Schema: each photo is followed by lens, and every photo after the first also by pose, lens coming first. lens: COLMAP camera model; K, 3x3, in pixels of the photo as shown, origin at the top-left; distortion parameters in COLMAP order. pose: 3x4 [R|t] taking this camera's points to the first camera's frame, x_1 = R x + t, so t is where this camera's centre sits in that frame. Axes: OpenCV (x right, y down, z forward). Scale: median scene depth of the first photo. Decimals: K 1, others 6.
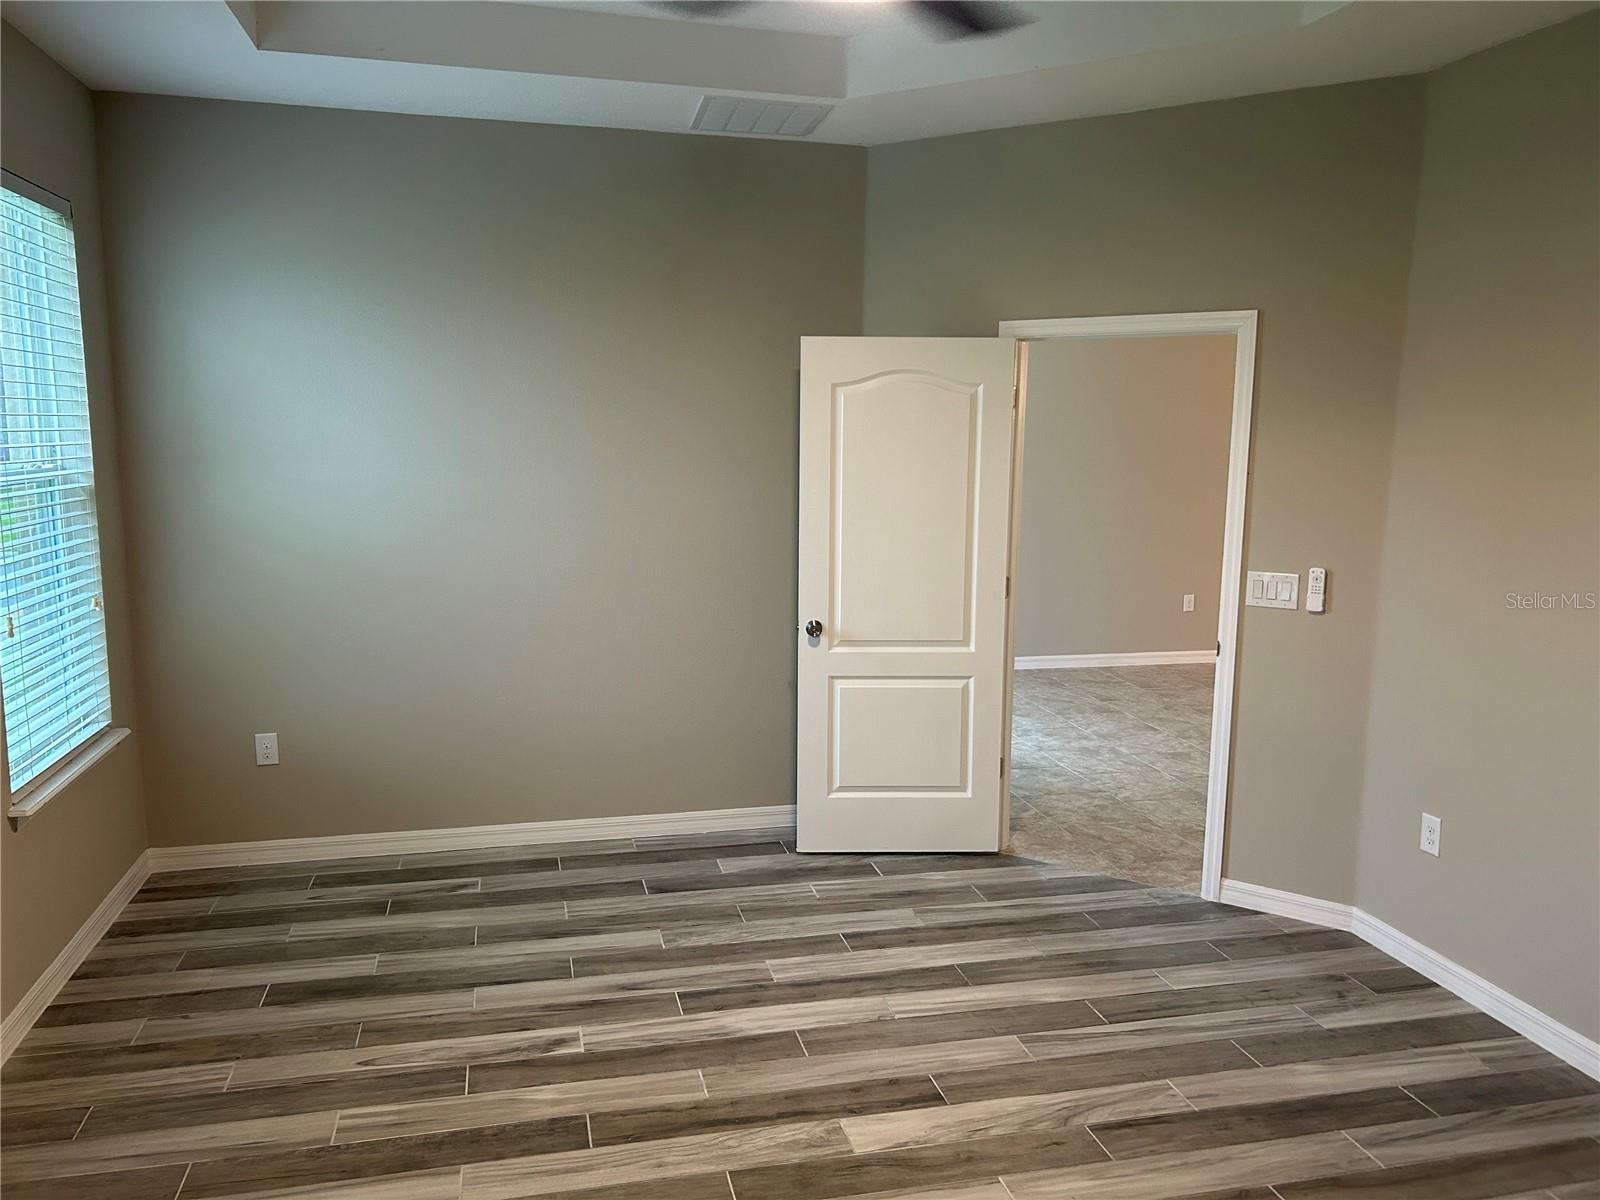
lens RADIAL K [[1209.4, 0, 802.0], [0, 1209.4, 600.8], [0, 0, 1]] dist [0.052346, -0.052082]
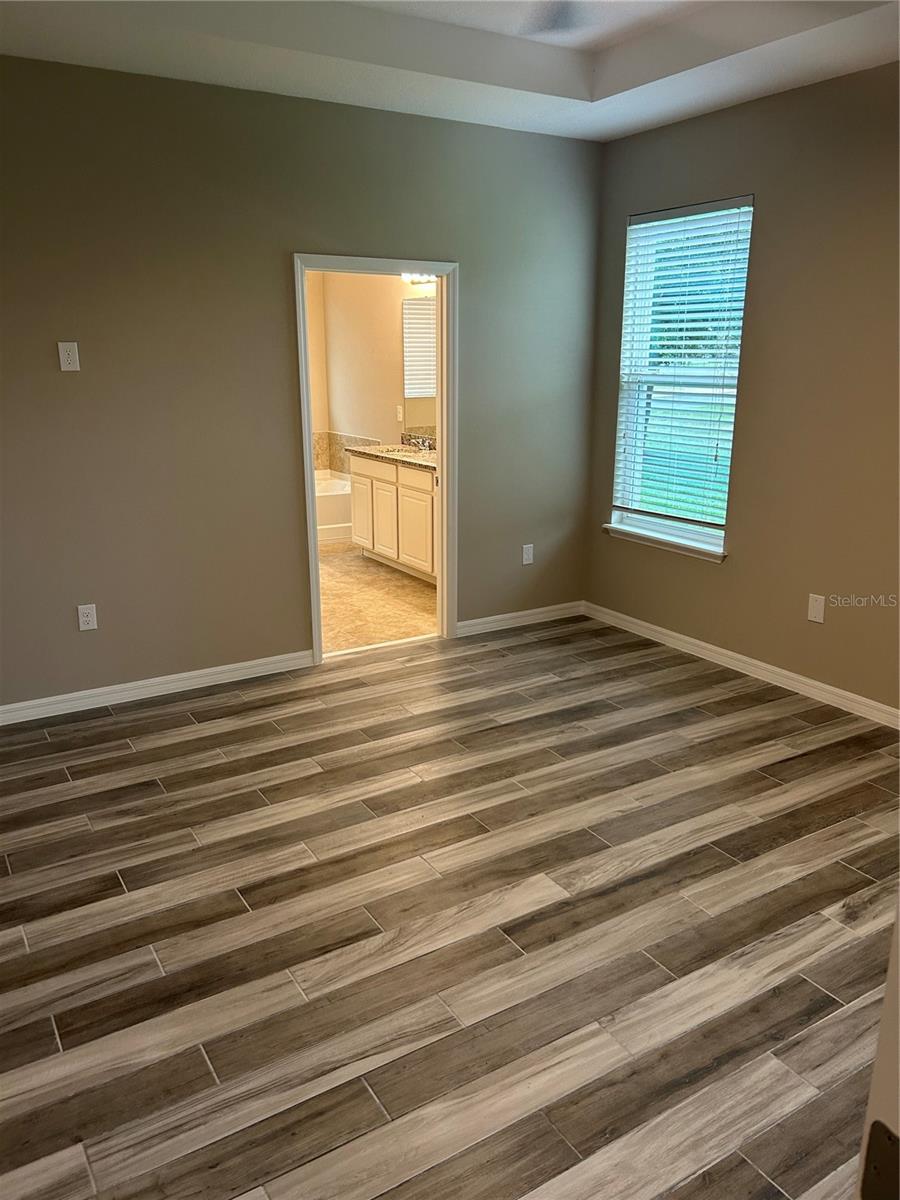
lens RADIAL K [[907.1, 0, 451.6], [0, 907.1, 601.4], [0, 0, 1]] dist [0.052346, -0.052082]
pose [[-0.949210, 0.074164, -0.305779, 0.405866], [-0.053454, 0.919687, 0.388997, -0.217155], [0.310070, 0.385585, -0.869012, 1.619001]]
